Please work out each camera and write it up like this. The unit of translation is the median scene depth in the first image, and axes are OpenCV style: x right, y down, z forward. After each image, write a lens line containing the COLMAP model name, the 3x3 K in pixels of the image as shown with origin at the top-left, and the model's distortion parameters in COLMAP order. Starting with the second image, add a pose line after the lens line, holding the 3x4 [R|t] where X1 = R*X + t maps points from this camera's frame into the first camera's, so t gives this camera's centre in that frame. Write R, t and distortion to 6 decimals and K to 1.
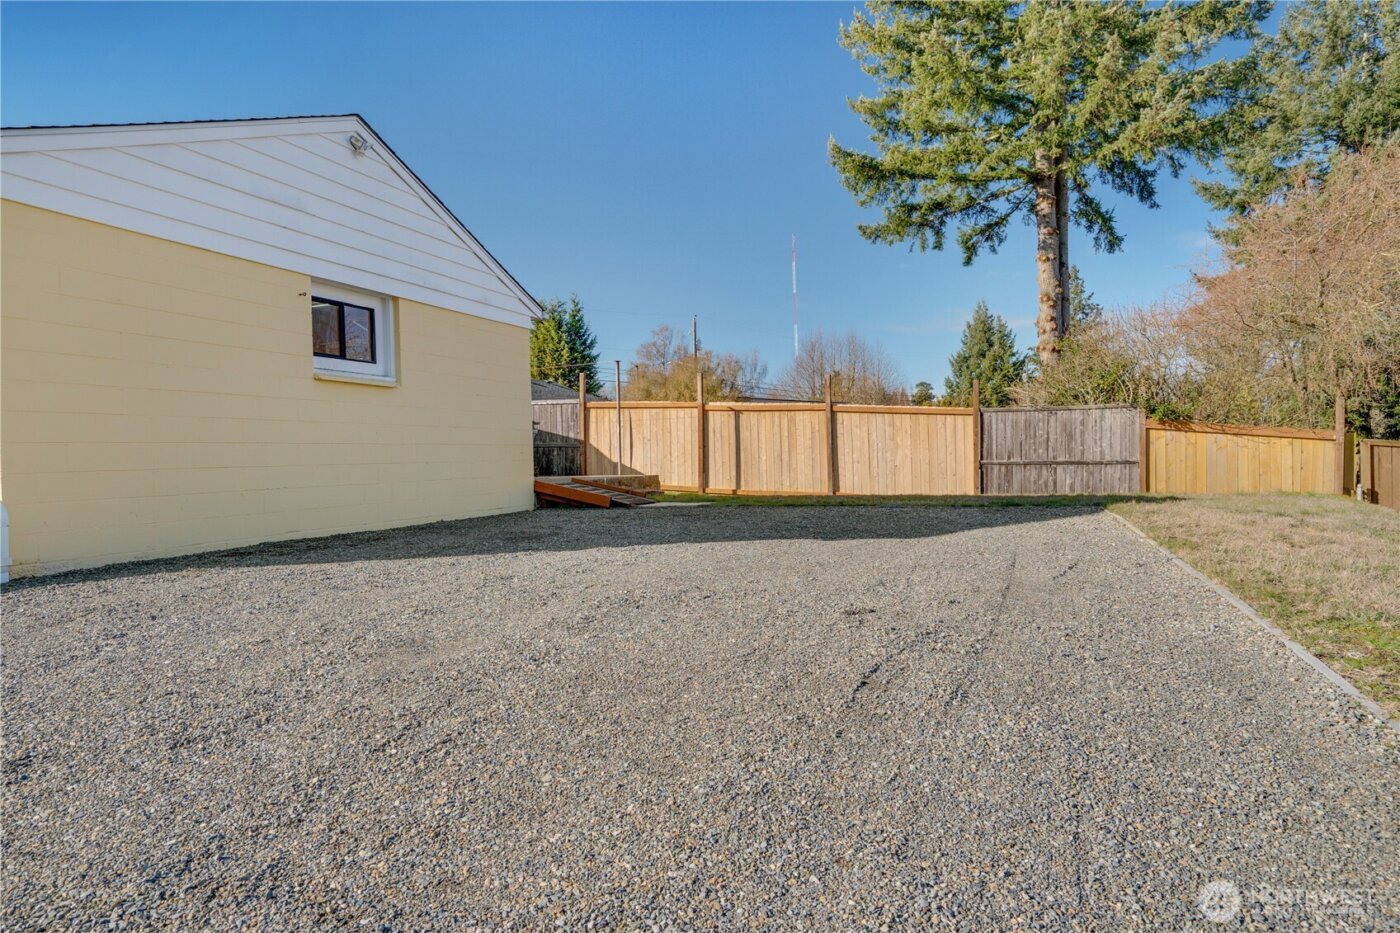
lens RADIAL K [[722.5, 0, 700.0], [0, 722.5, 466.5], [0, 0, 1]] dist [-0.017631, 0.000504]
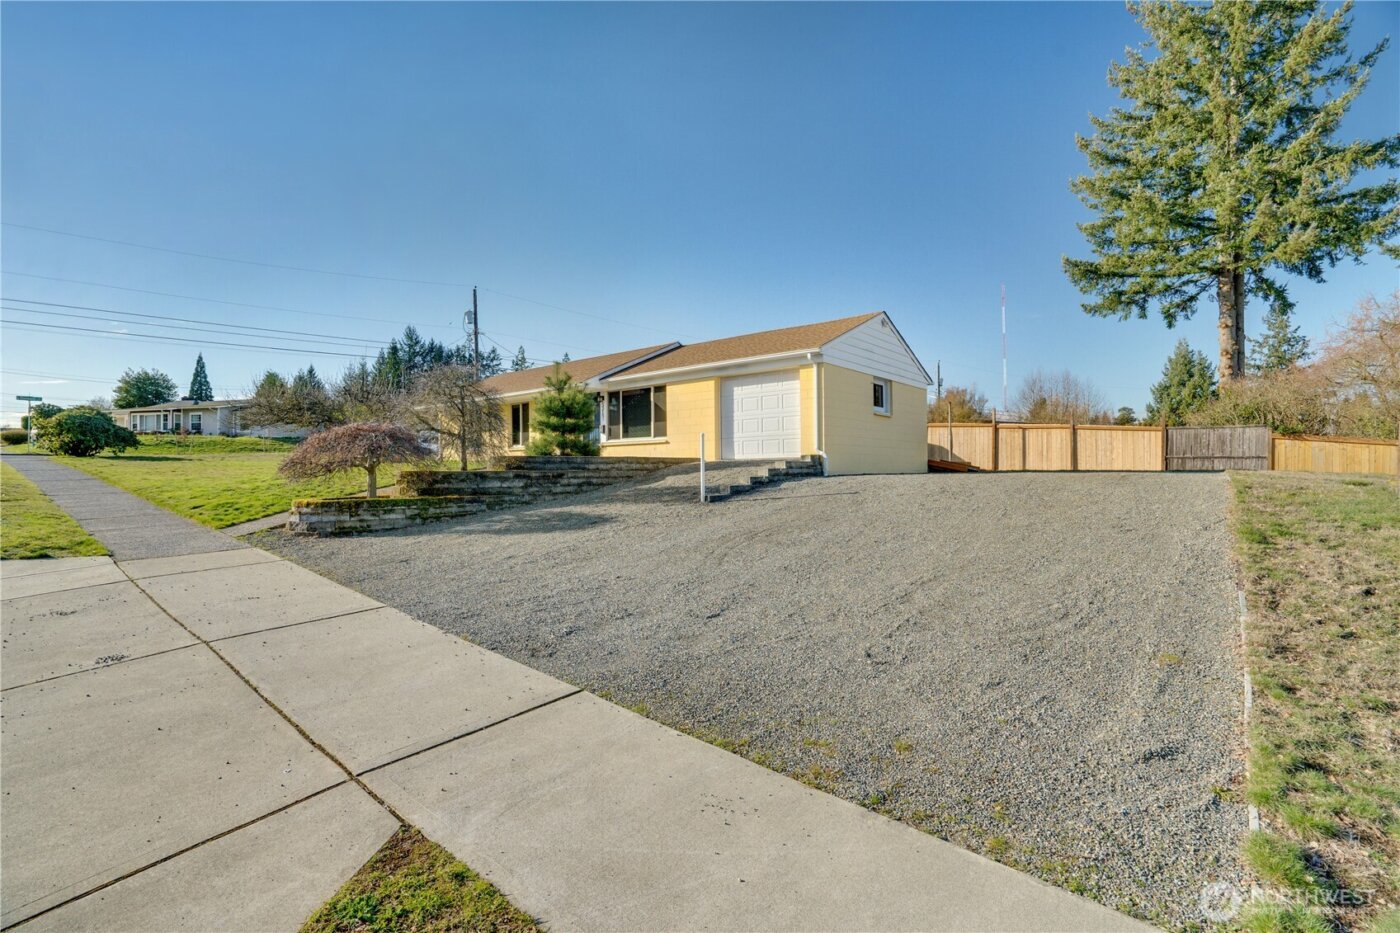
lens RADIAL K [[615.4, 0, 699.5], [0, 615.4, 475.8], [0, 0, 1]] dist [-0.054076, 0.016193]
pose [[0.951445, 0.022725, -0.306978, -0.148912], [-0.024389, 0.999701, -0.001584, 0.041305], [0.306850, 0.008994, 0.951715, -0.448900]]
